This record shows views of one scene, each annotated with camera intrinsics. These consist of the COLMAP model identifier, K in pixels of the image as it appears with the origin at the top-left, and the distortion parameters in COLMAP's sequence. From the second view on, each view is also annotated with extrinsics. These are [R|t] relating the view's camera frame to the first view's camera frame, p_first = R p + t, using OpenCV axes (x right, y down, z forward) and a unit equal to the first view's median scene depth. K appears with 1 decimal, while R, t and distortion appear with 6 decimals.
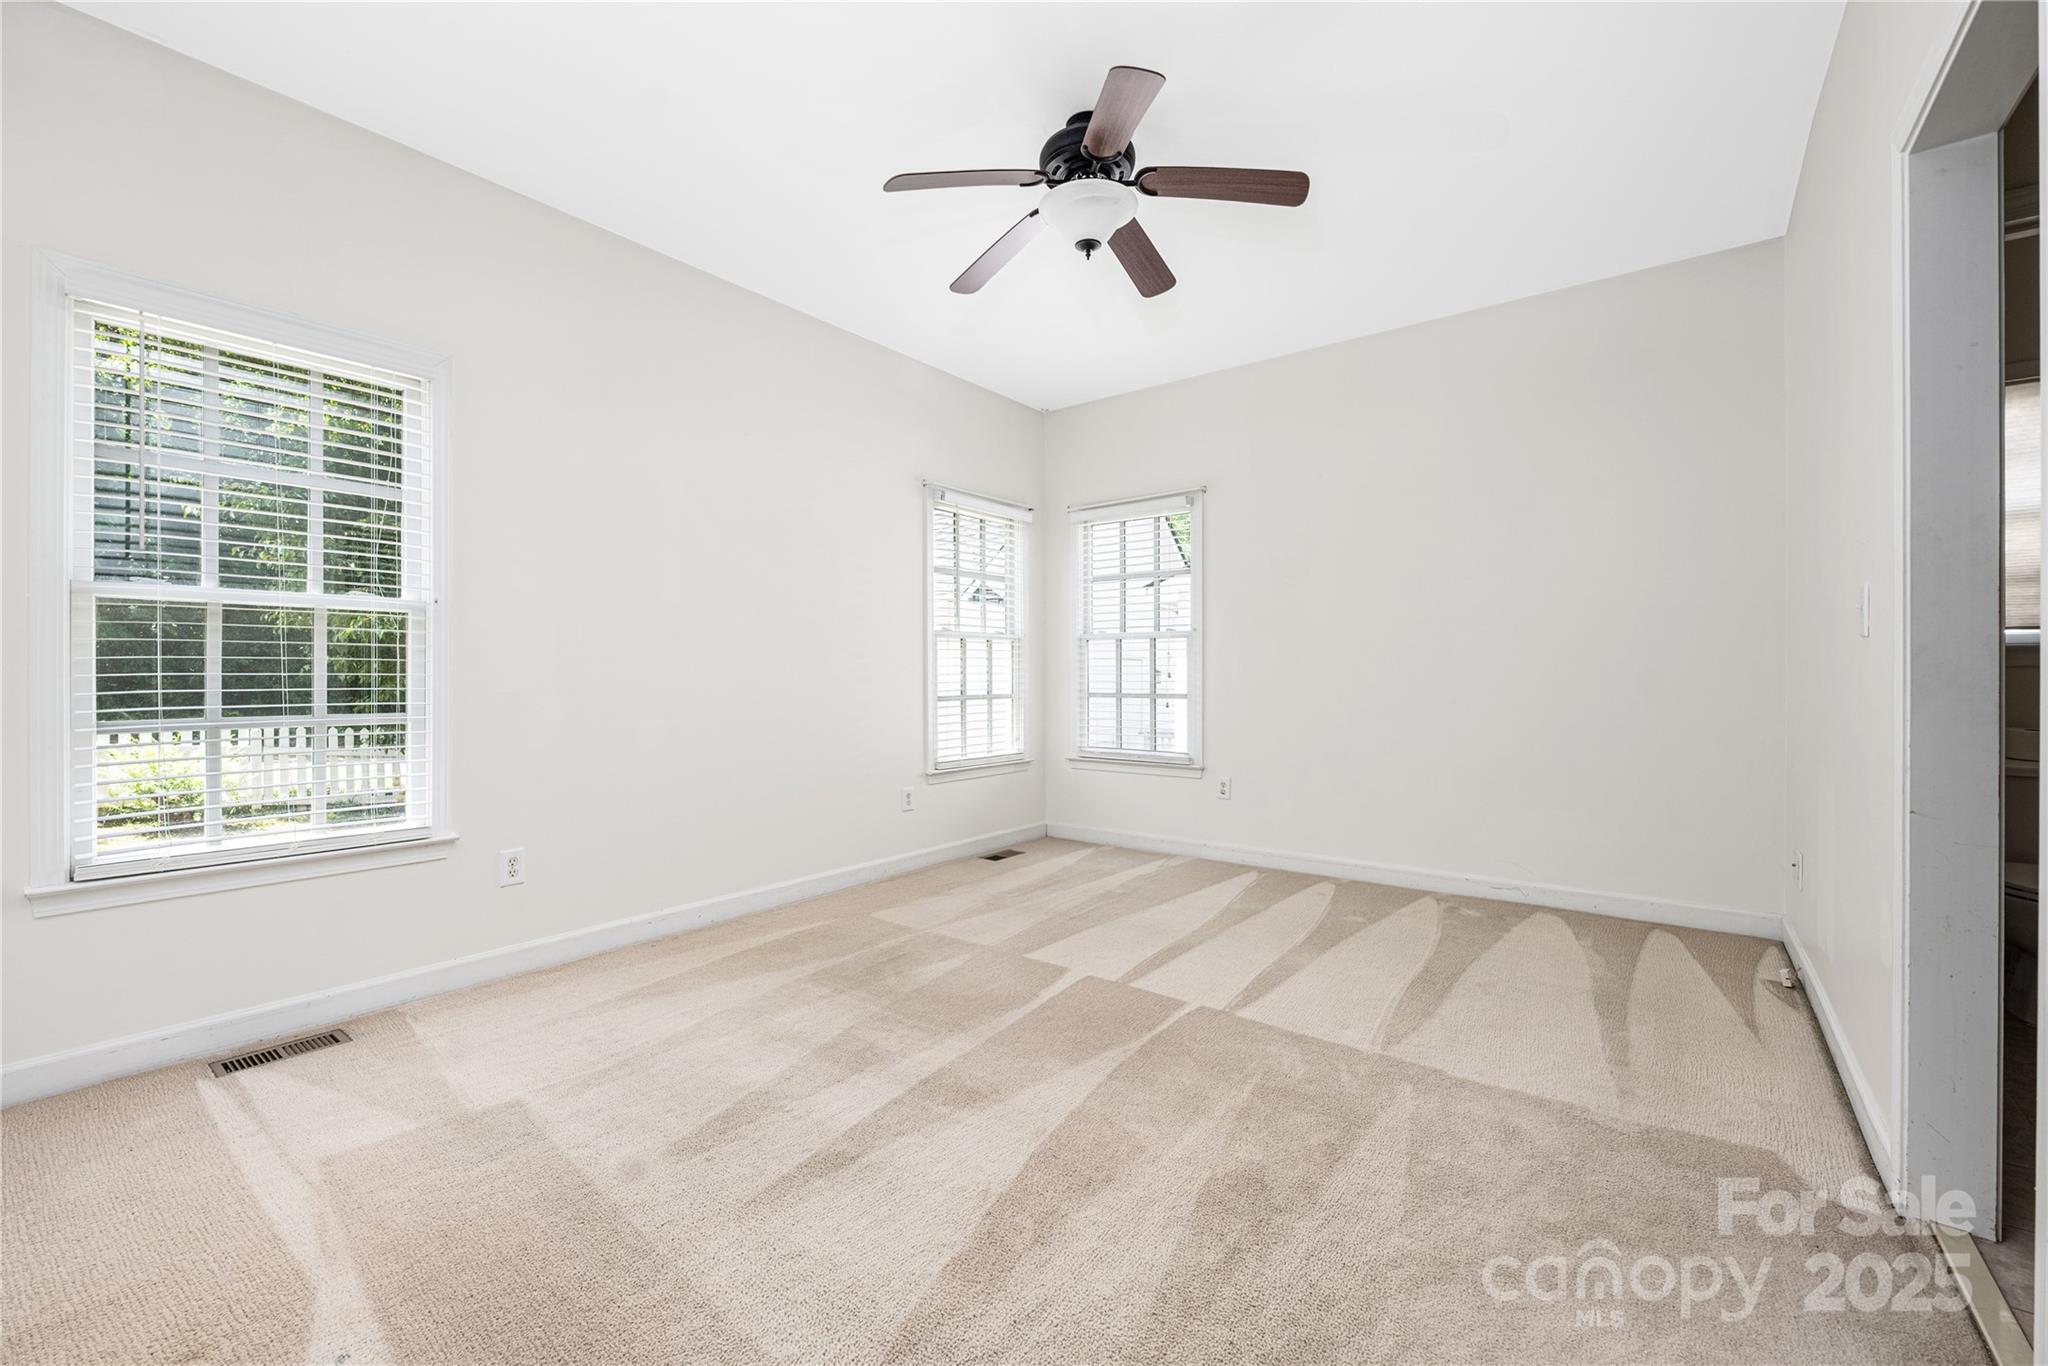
lens RADIAL K [[820.0, 0, 1016.8], [0, 820.0, 676.6], [0, 0, 1]] dist [-0.007916, 0.000218]
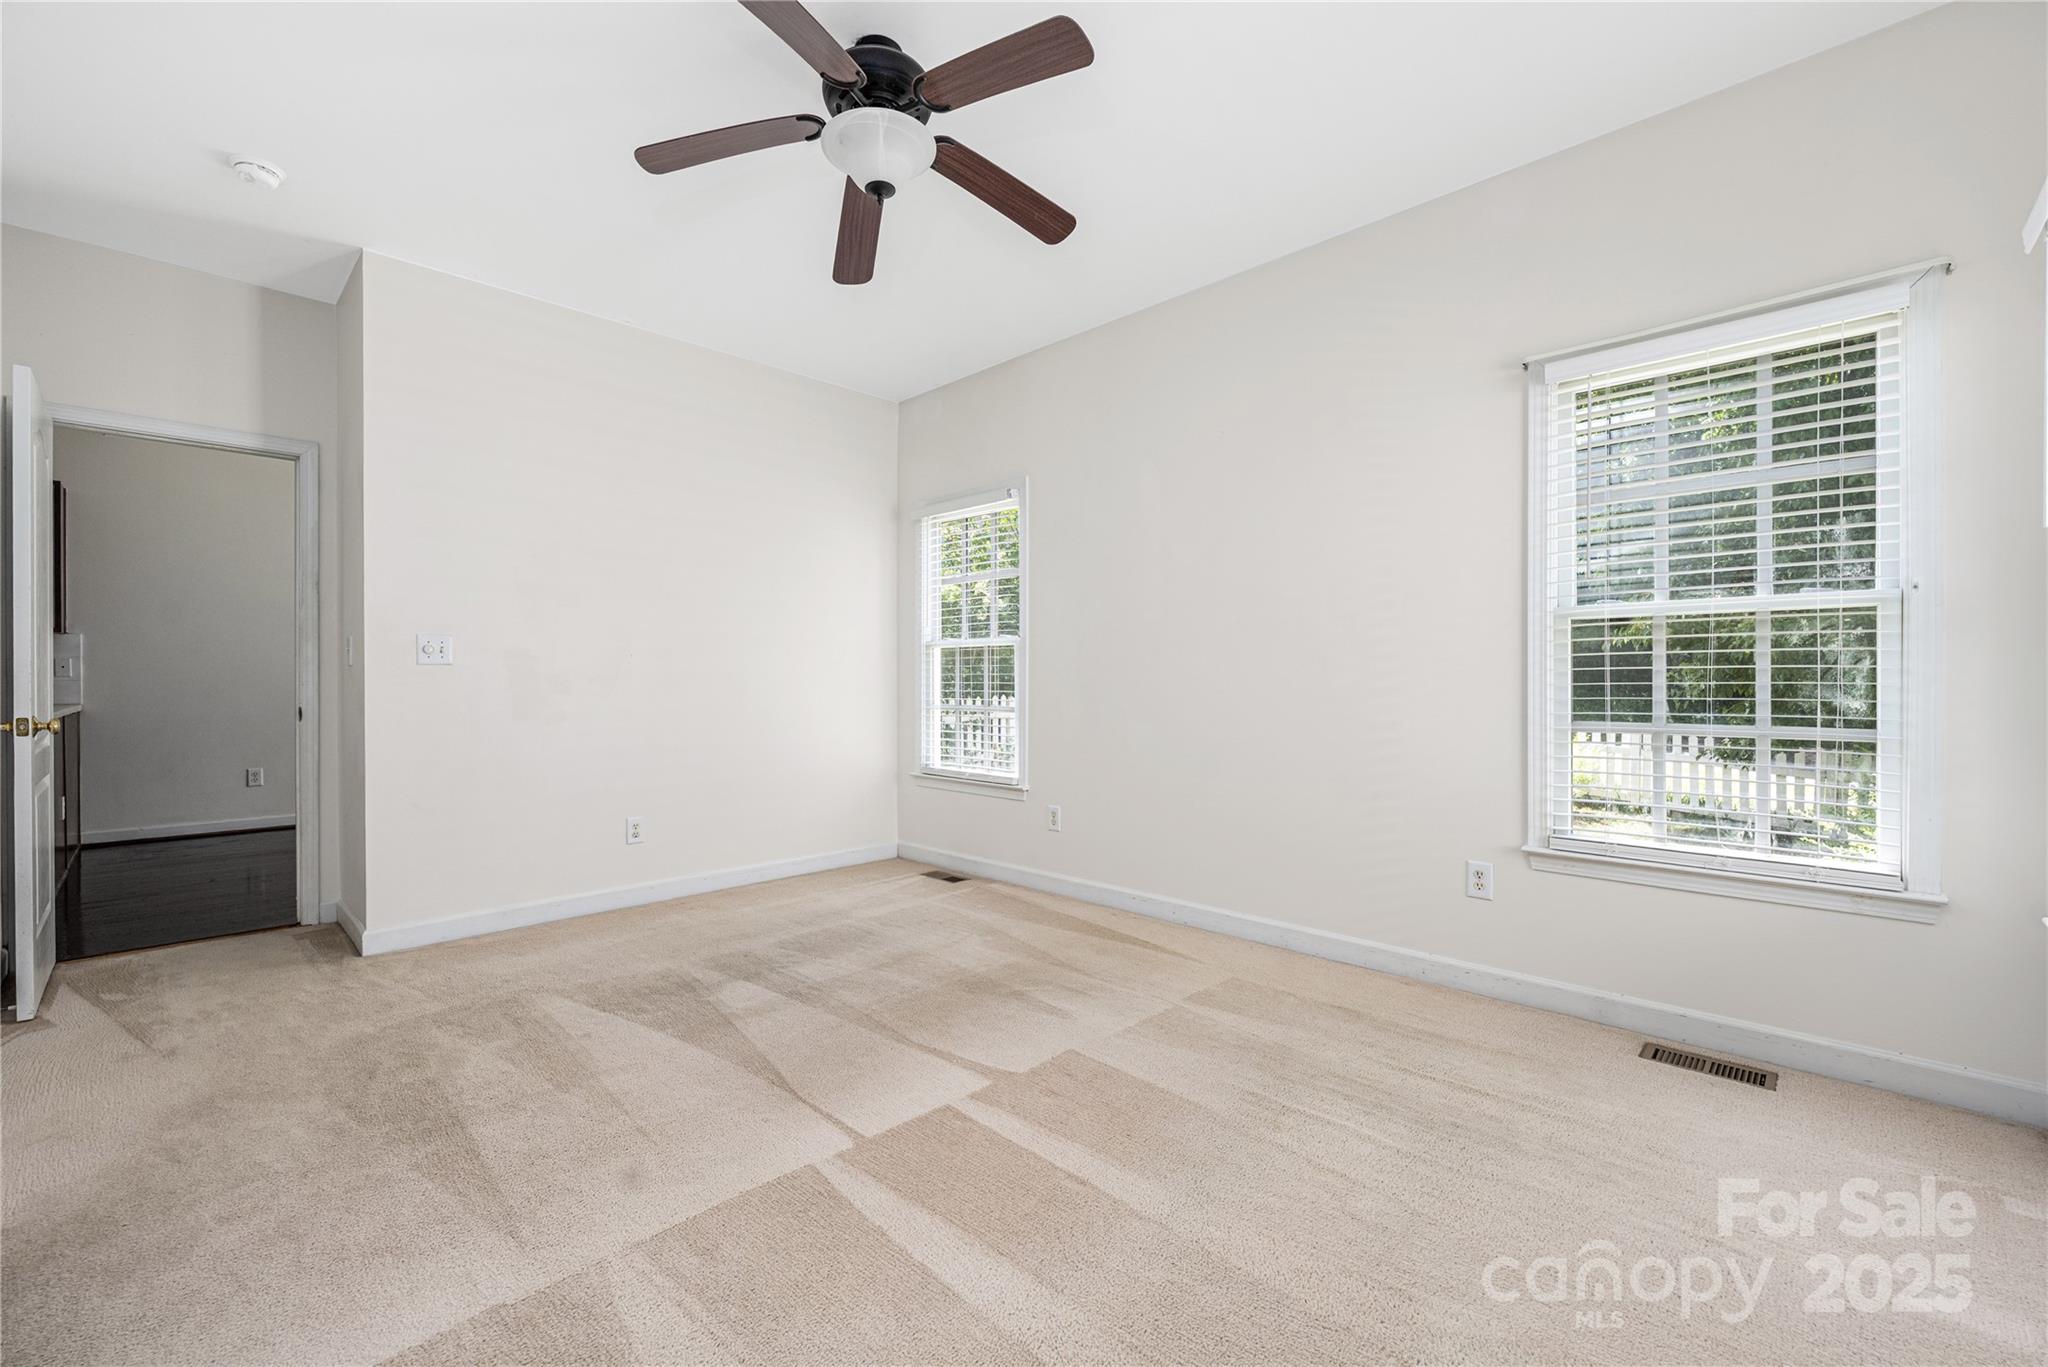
lens RADIAL K [[835.3, 0, 1024.0], [0, 835.3, 683.5], [0, 0, 1]] dist [0.026521, 0.000137]
pose [[-0.096683, 0.000305, -0.995315, 0.211030], [-0.002238, 0.999997, 0.000524, -0.000774], [0.995313, 0.002278, -0.096682, 0.272299]]
